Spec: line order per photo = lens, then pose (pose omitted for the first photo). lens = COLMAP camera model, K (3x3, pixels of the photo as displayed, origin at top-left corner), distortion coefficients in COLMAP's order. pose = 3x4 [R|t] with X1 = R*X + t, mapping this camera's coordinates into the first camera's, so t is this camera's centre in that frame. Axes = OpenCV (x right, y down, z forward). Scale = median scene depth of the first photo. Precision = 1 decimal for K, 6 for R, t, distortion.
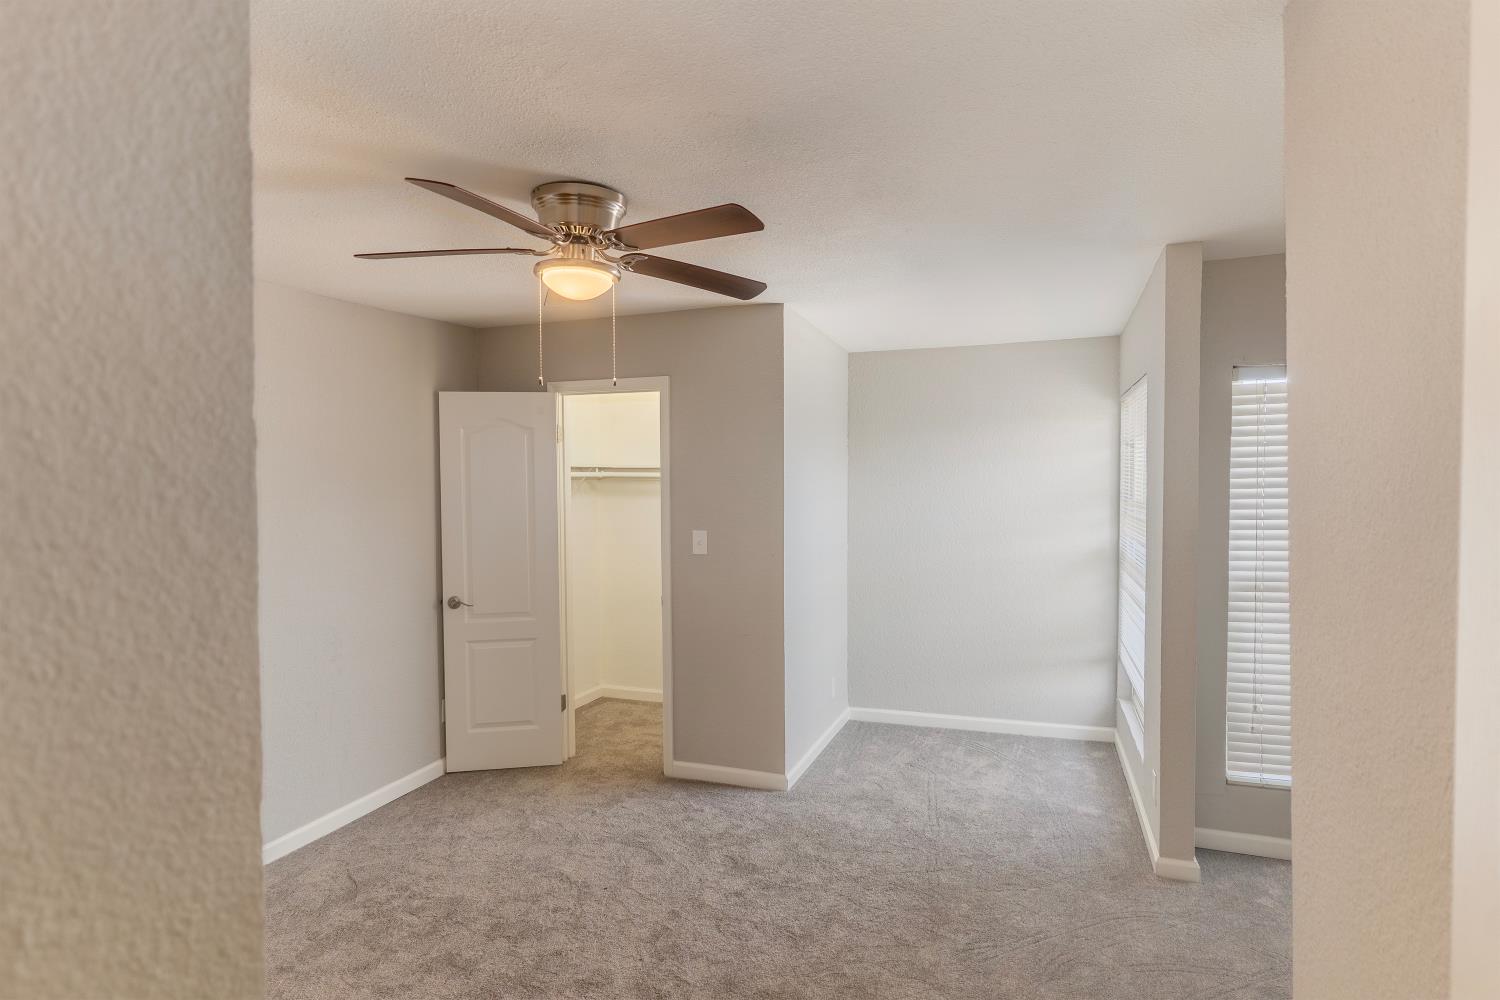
lens RADIAL K [[815.3, 0, 749.4], [0, 815.3, 494.5], [0, 0, 1]] dist [-0.003081, 0.000877]
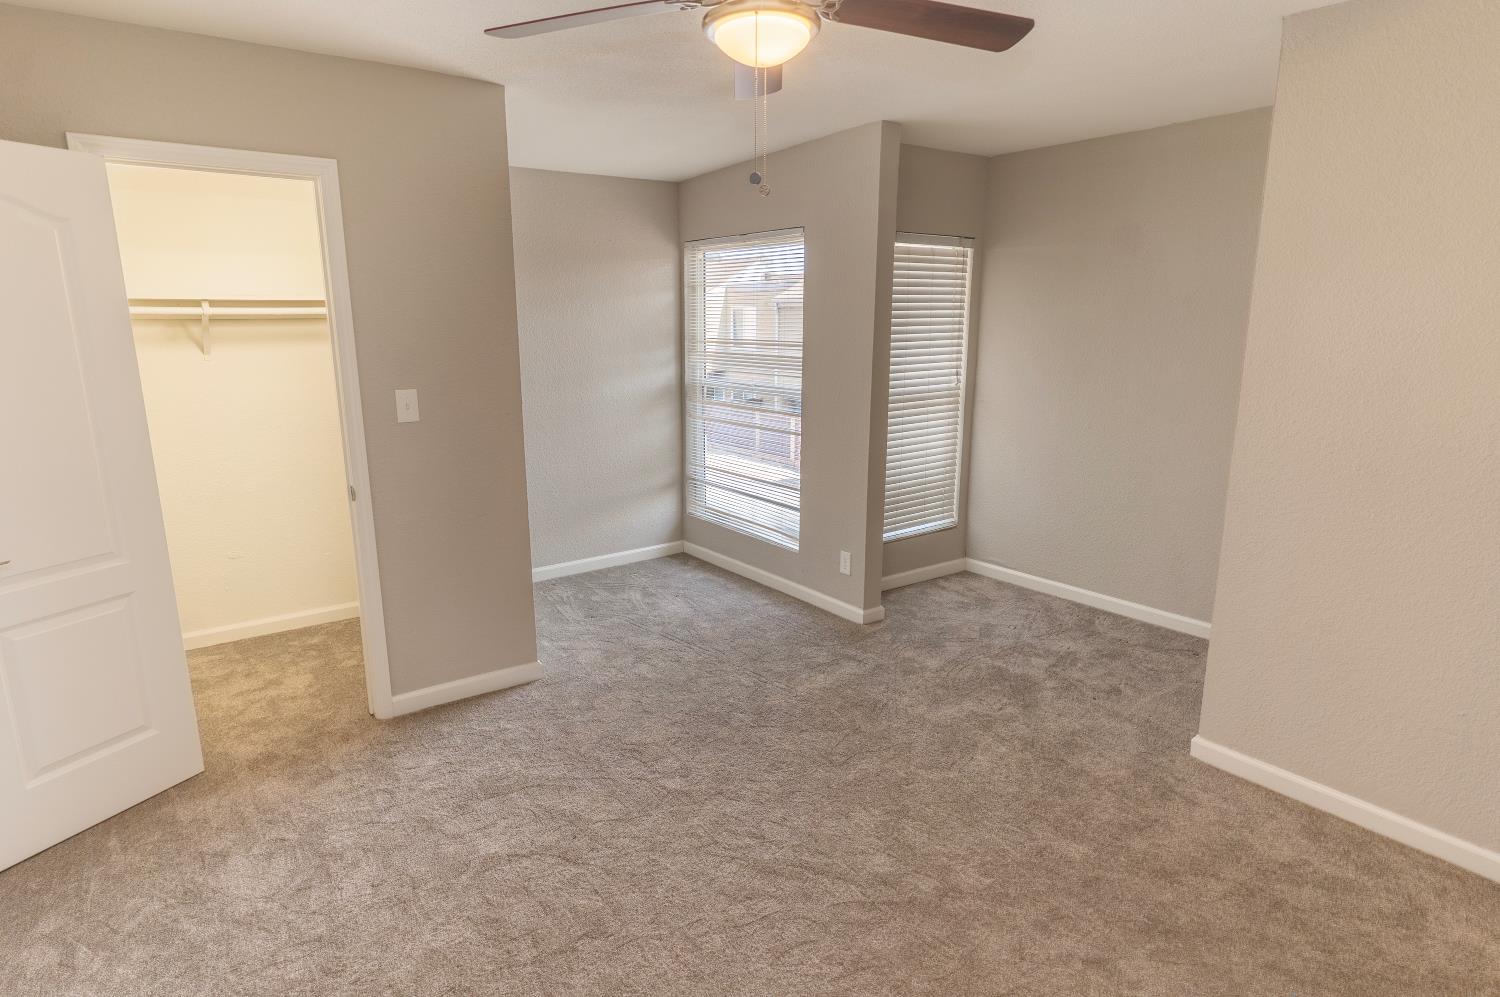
lens RADIAL K [[815.3, 0, 750.4], [0, 815.3, 500.4], [0, 0, 1]] dist [-0.003081, 0.000877]
pose [[0.573034, -0.174401, 0.800760, -0.468370], [0.013742, 0.979002, 0.203387, -0.003983], [-0.819416, -0.105544, 0.563398, 0.306785]]
